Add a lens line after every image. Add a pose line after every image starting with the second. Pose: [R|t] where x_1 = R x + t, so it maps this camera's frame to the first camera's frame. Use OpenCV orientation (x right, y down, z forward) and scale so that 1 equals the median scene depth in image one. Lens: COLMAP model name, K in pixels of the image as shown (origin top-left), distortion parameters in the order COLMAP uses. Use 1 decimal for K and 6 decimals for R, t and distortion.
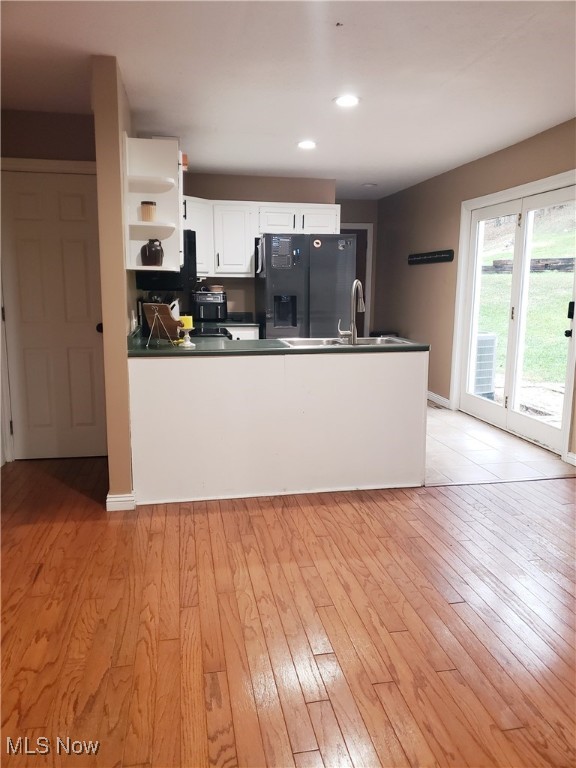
lens RADIAL K [[610.1, 0, 281.9], [0, 610.1, 384.0], [0, 0, 1]] dist [0.067637, -0.062621]
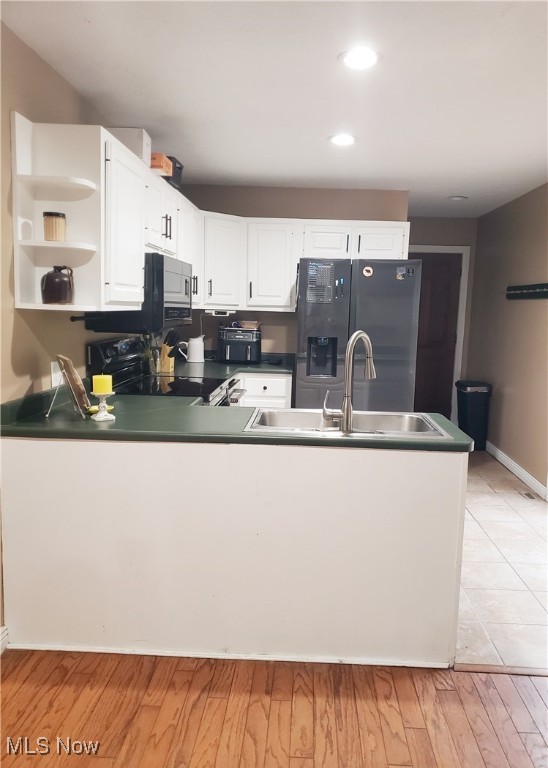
lens RADIAL K [[608.7, 0, 273.3], [0, 608.7, 389.9], [0, 0, 1]] dist [0.063856, -0.044064]
pose [[0.975745, 0.053721, -0.212218, 0.123836], [-0.059329, 0.998035, -0.020140, -0.063840], [0.210719, 0.032242, 0.977015, 0.250311]]
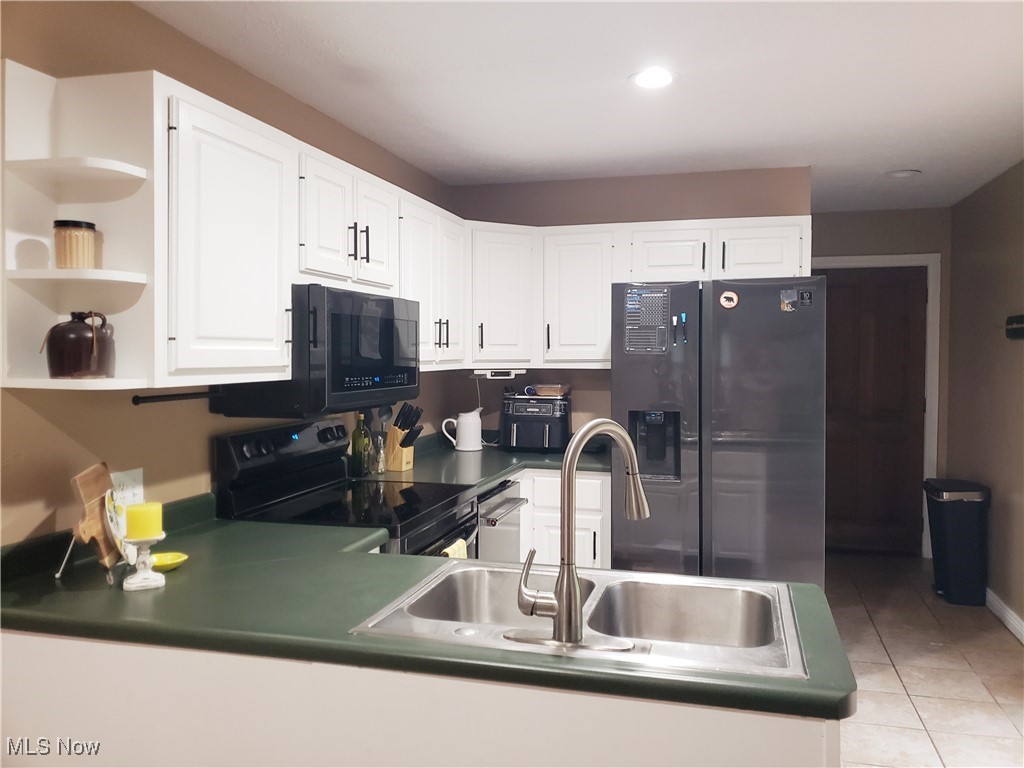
lens RADIAL K [[813.4, 0, 495.9], [0, 813.4, 380.1], [0, 0, 1]] dist [0.067637, -0.062621]
pose [[0.902965, 0.011428, -0.429562, 0.179201], [-0.066027, 0.991465, -0.112416, -0.099973], [0.424611, 0.129870, 0.896013, 0.429847]]
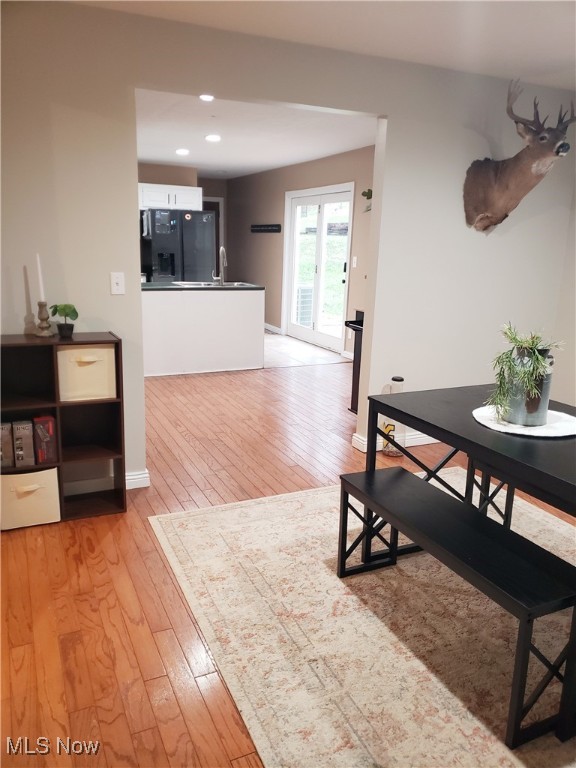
lens RADIAL K [[610.1, 0, 286.1], [0, 610.1, 384.0], [0, 0, 1]] dist [0.067637, -0.062621]
pose [[0.966363, -0.034683, 0.254831, -0.108329], [0.016421, 0.997164, 0.073445, 0.061874], [-0.256656, -0.066790, 0.964192, -0.501849]]
